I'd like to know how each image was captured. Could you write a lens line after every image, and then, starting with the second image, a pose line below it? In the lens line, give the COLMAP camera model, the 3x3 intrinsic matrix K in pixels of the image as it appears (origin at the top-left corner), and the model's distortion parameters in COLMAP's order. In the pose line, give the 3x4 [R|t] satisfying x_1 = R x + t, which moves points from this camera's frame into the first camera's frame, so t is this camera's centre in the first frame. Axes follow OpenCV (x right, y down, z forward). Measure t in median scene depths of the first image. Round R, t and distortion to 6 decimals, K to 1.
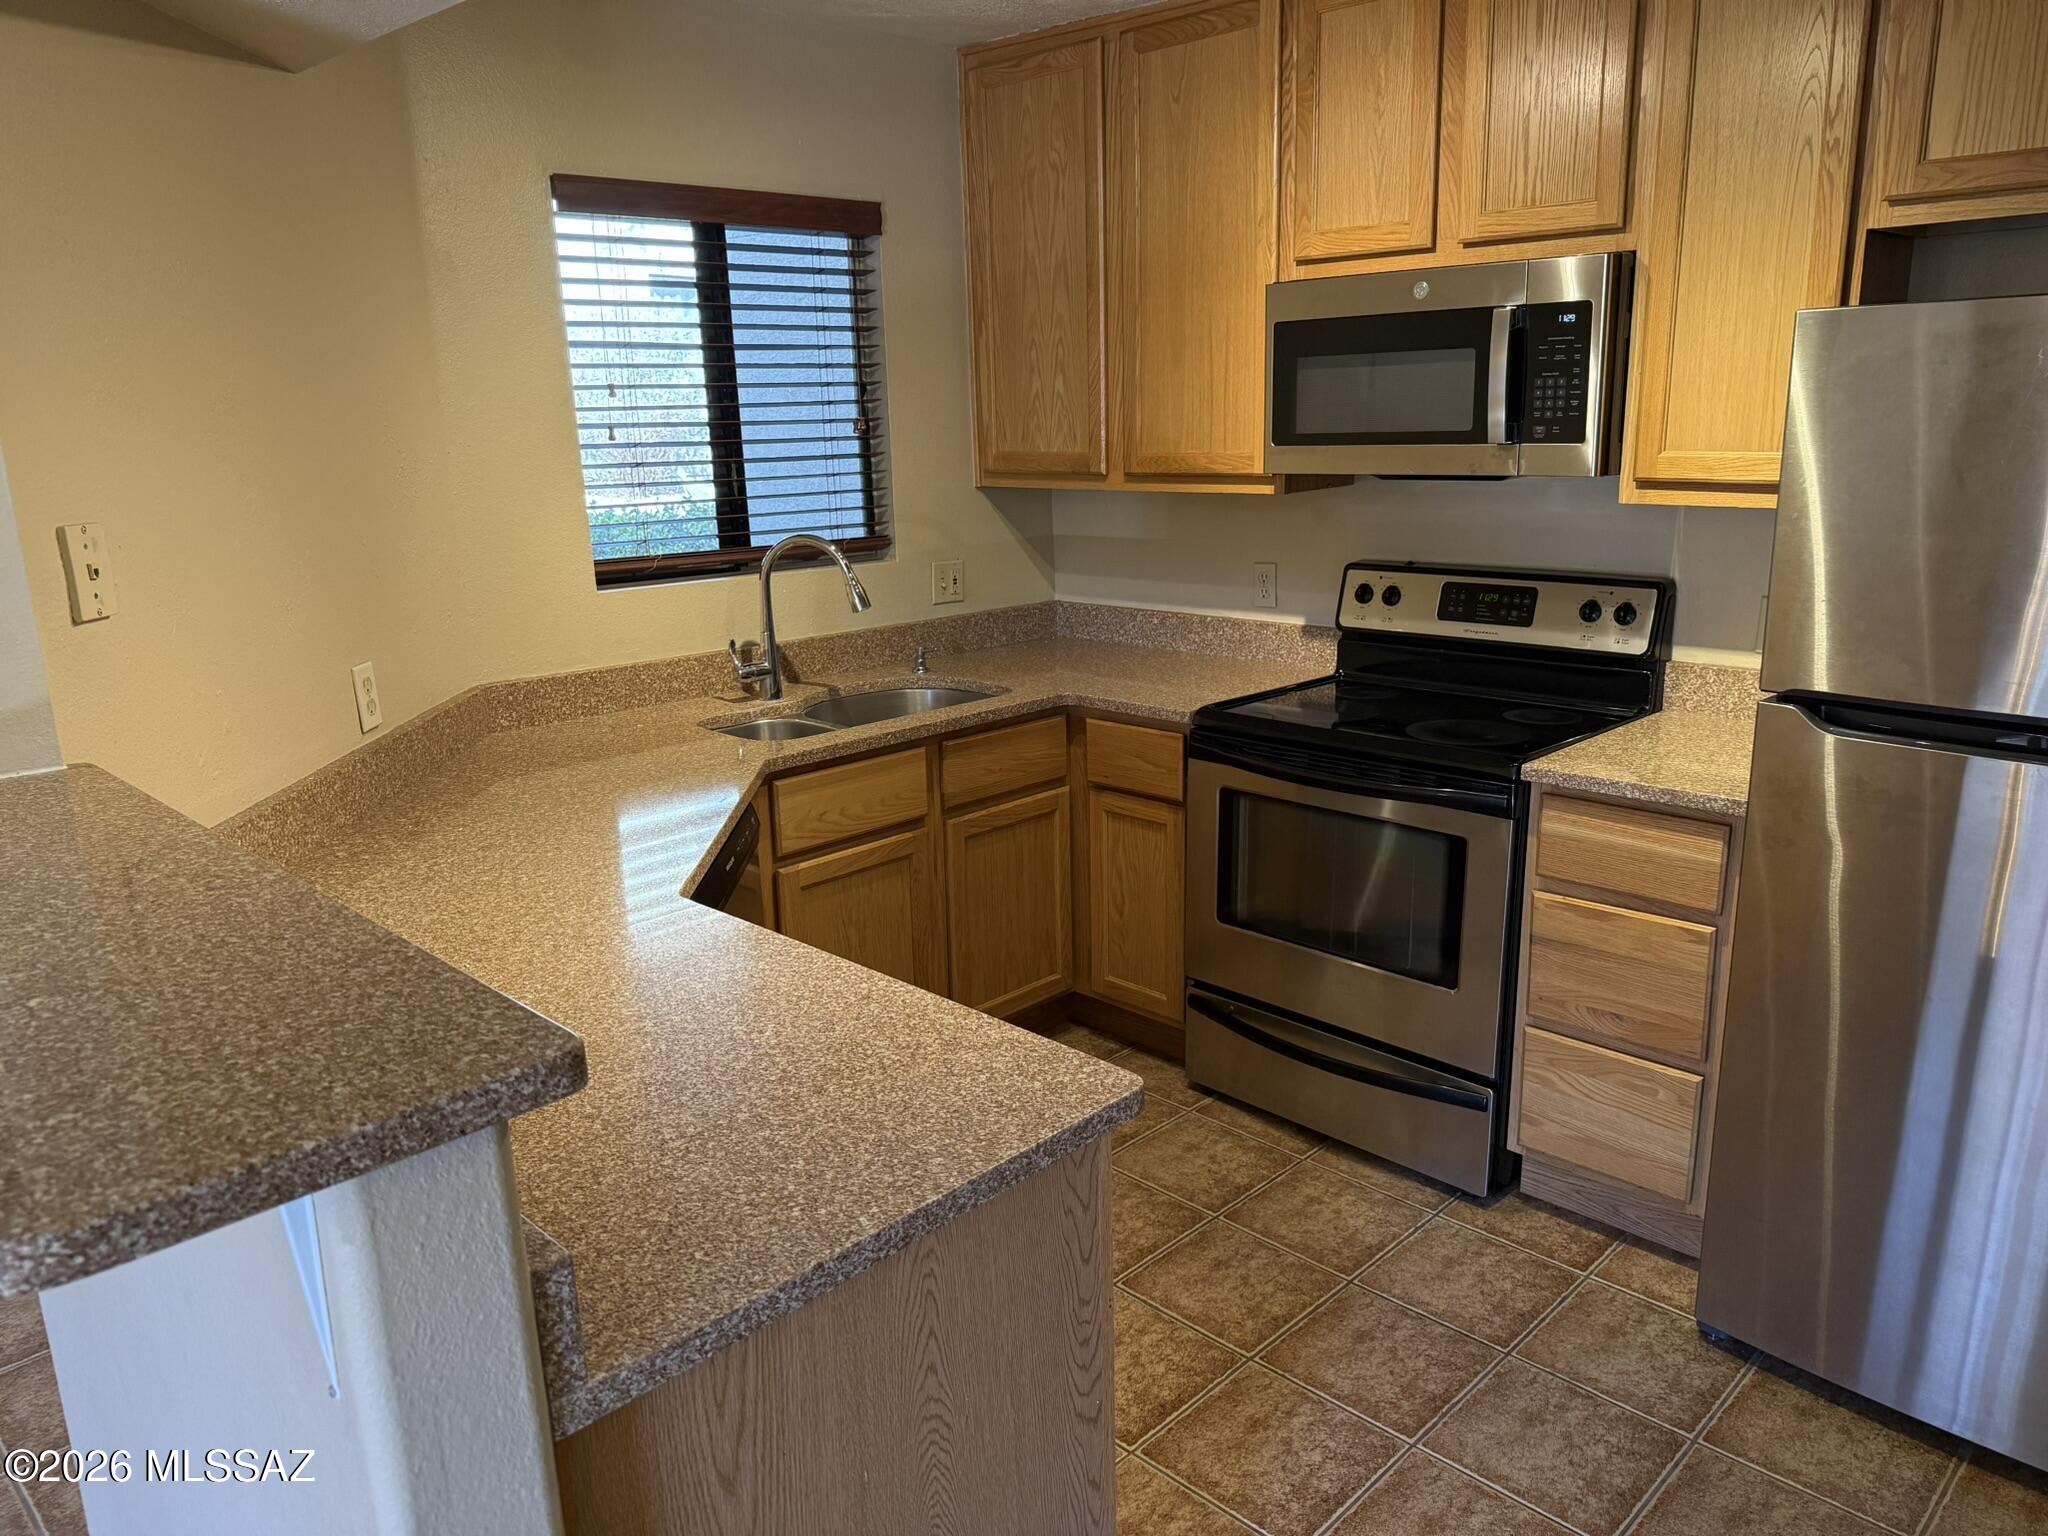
lens RADIAL K [[1444.1, 0, 1024.9], [0, 1444.1, 780.5], [0, 0, 1]] dist [0.063129, -0.078368]
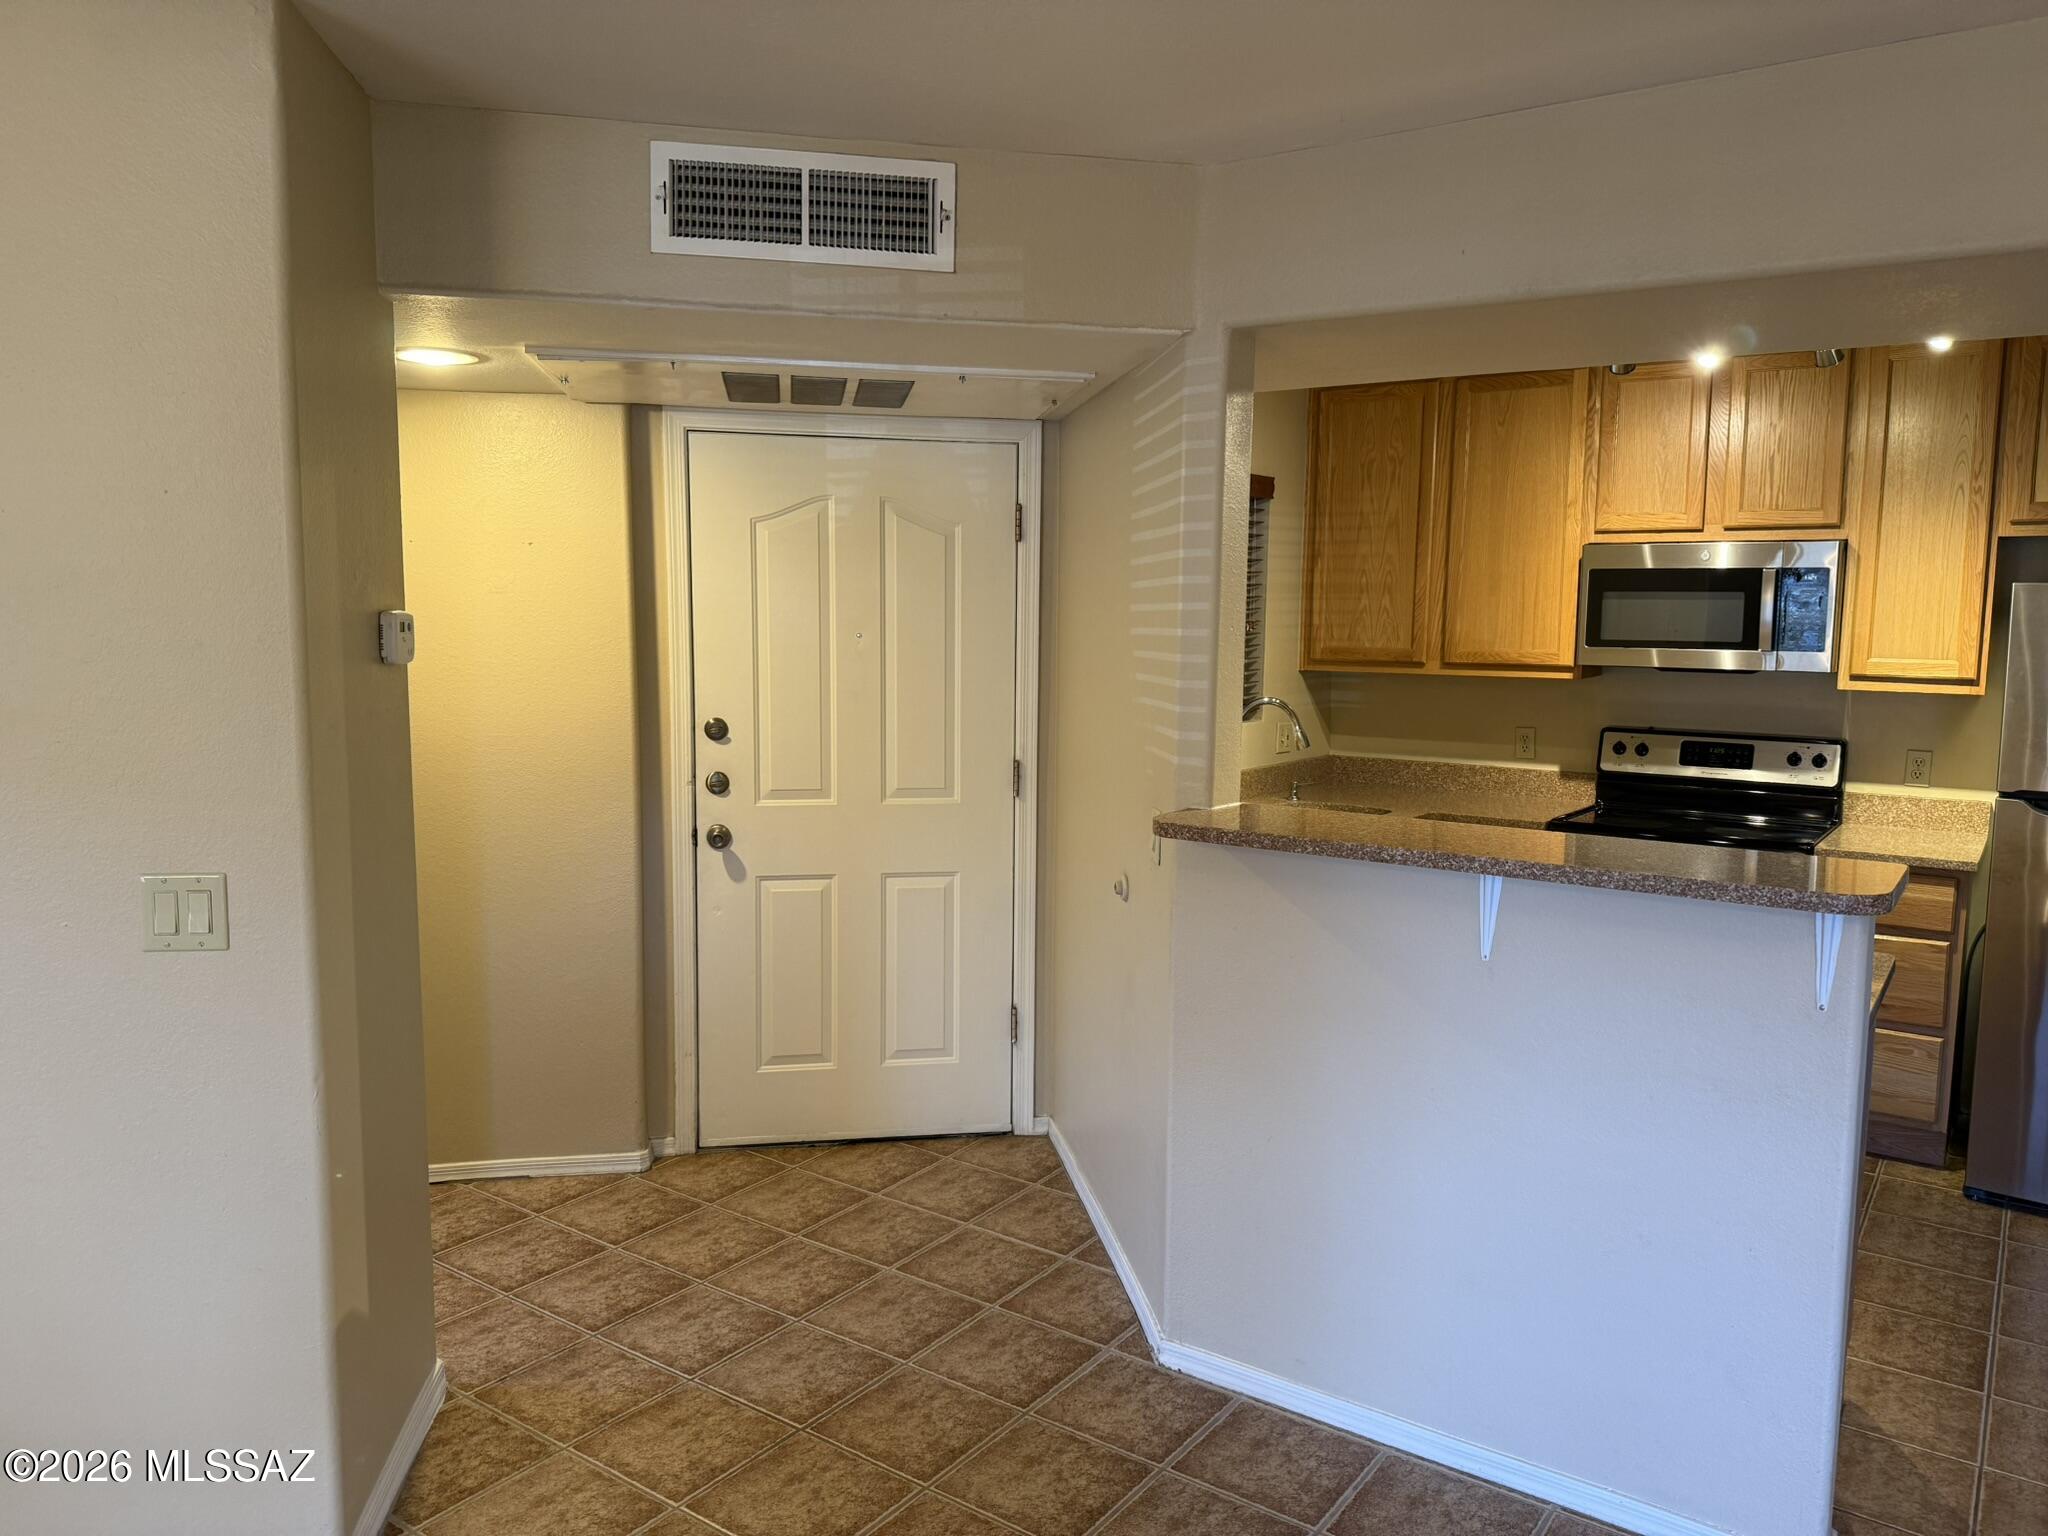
lens RADIAL K [[1444.1, 0, 997.6], [0, 1444.1, 782.0], [0, 0, 1]] dist [0.063129, -0.078368]
pose [[0.987245, 0.016225, 0.158377, -0.698172], [0.005580, 0.990656, -0.136273, 0.115336], [-0.159108, 0.135418, 0.977930, -0.380131]]
